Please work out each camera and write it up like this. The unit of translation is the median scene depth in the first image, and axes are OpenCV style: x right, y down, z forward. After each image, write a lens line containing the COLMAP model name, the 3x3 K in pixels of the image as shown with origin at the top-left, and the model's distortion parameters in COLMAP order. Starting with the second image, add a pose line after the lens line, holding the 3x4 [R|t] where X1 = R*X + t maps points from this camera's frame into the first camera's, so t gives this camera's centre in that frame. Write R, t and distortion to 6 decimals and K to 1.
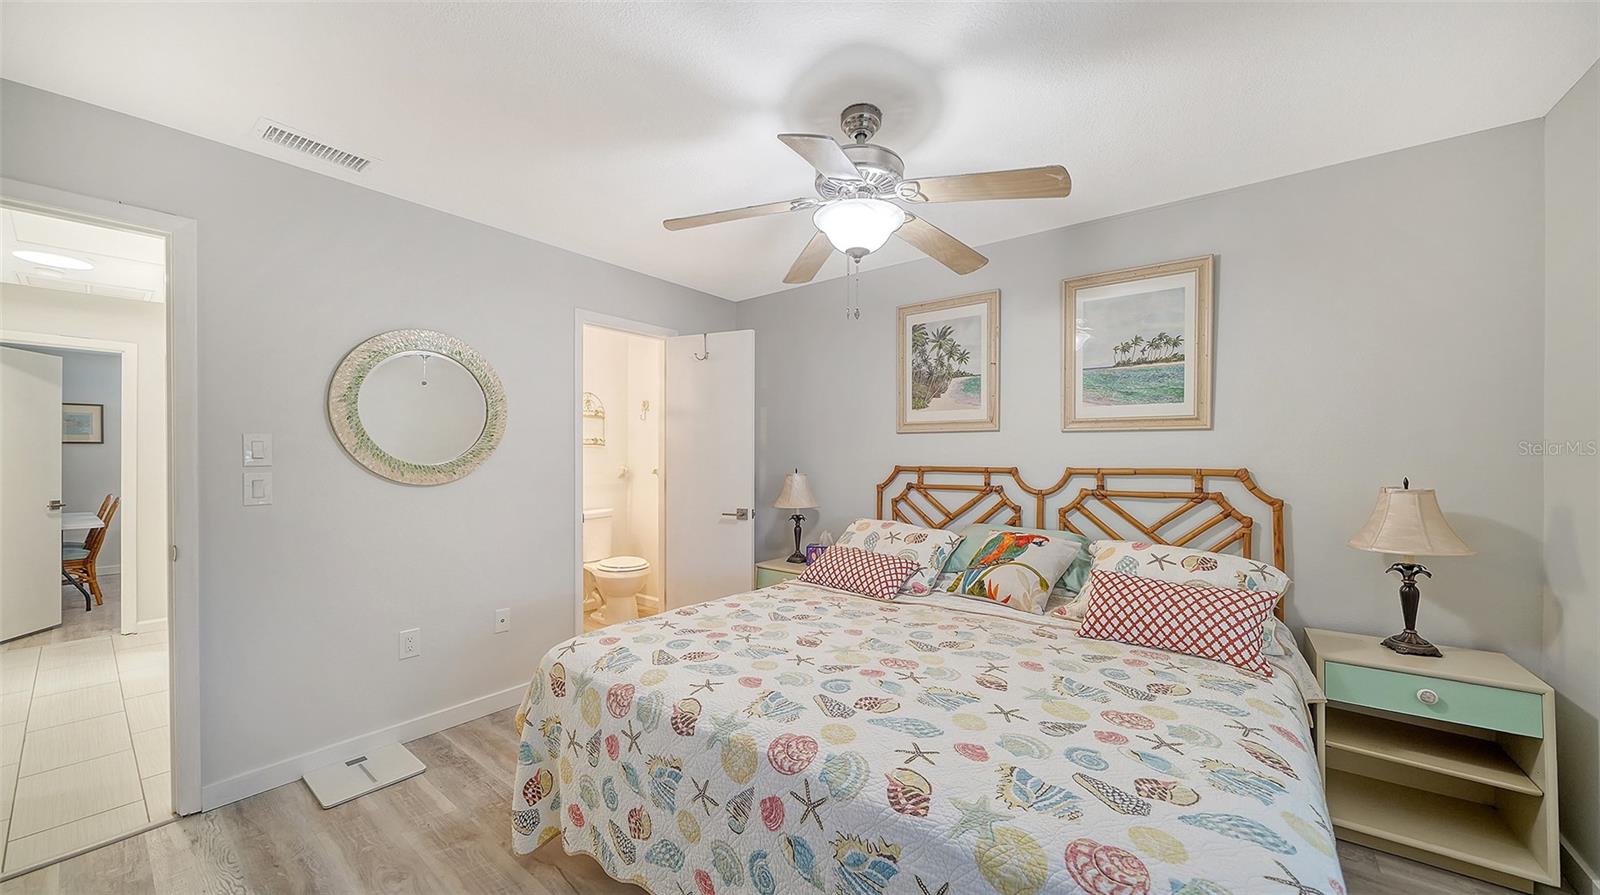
lens RADIAL K [[560.2, 0, 800.0], [0, 560.2, 457.6], [0, 0, 1]] dist [-0.005287, -0.000588]
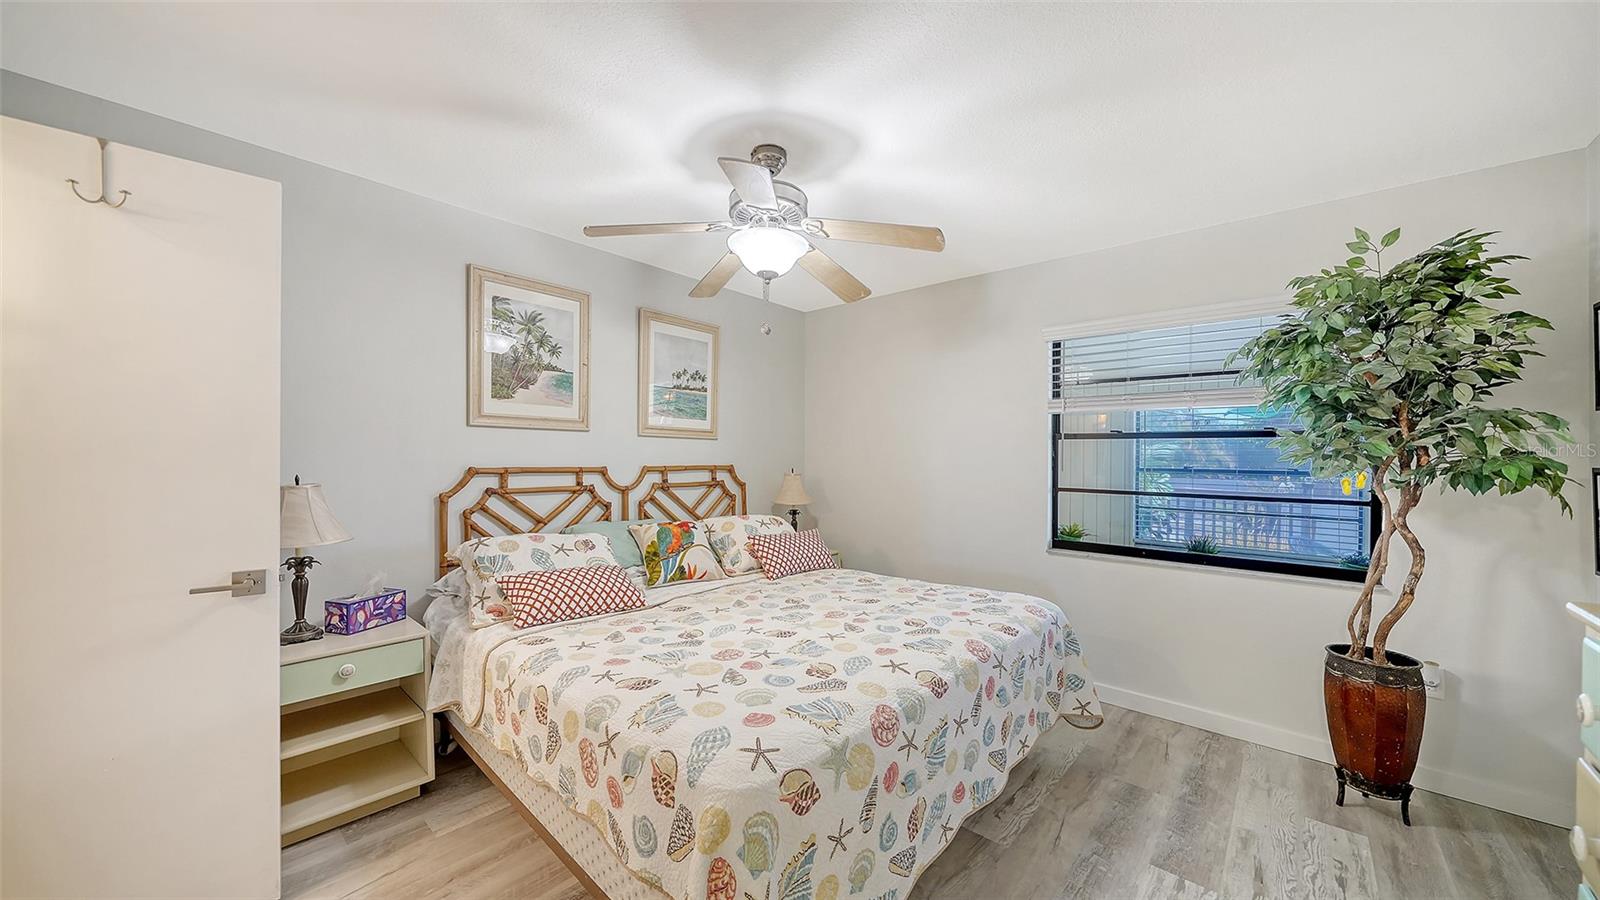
lens RADIAL K [[560.2, 0, 789.0], [0, 560.2, 451.7], [0, 0, 1]] dist [-0.005287, -0.000588]
pose [[0.078869, 0.010404, 0.996831, -0.729123], [-0.006570, 0.999929, -0.009916, -0.003031], [-0.996863, -0.005767, 0.078932, 0.632895]]
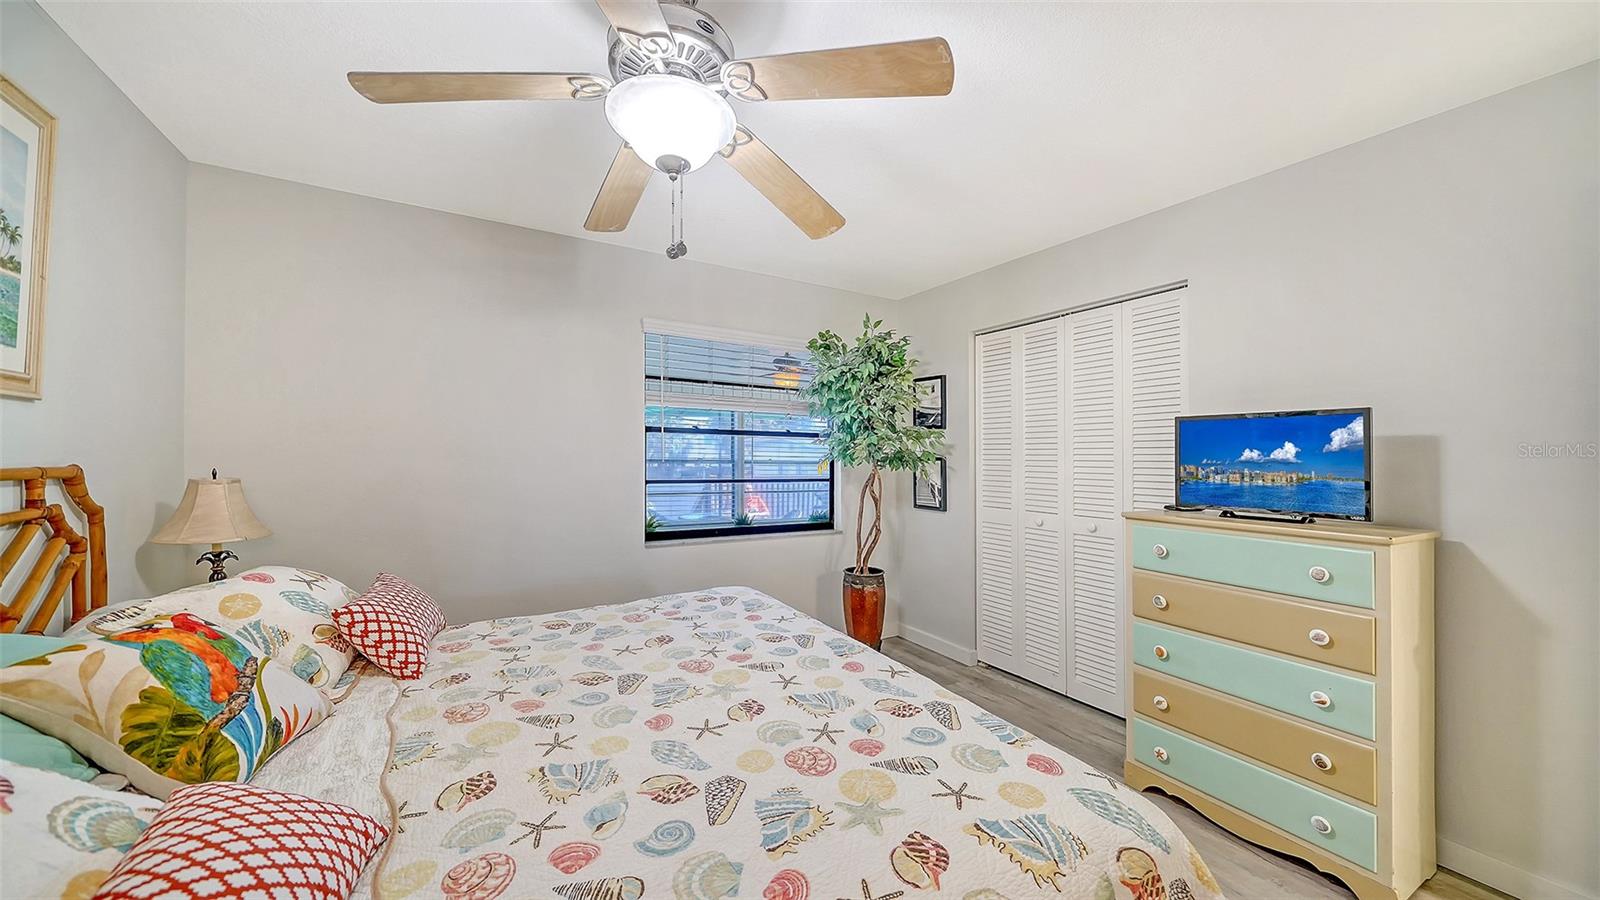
lens RADIAL K [[560.2, 0, 802.1], [0, 560.2, 446.3], [0, 0, 1]] dist [-0.005287, -0.000588]
pose [[-0.928954, -0.005025, 0.370160, -0.222644], [-0.010333, 0.999870, -0.012358, -0.003262], [-0.370050, -0.015305, -0.928886, 1.158032]]
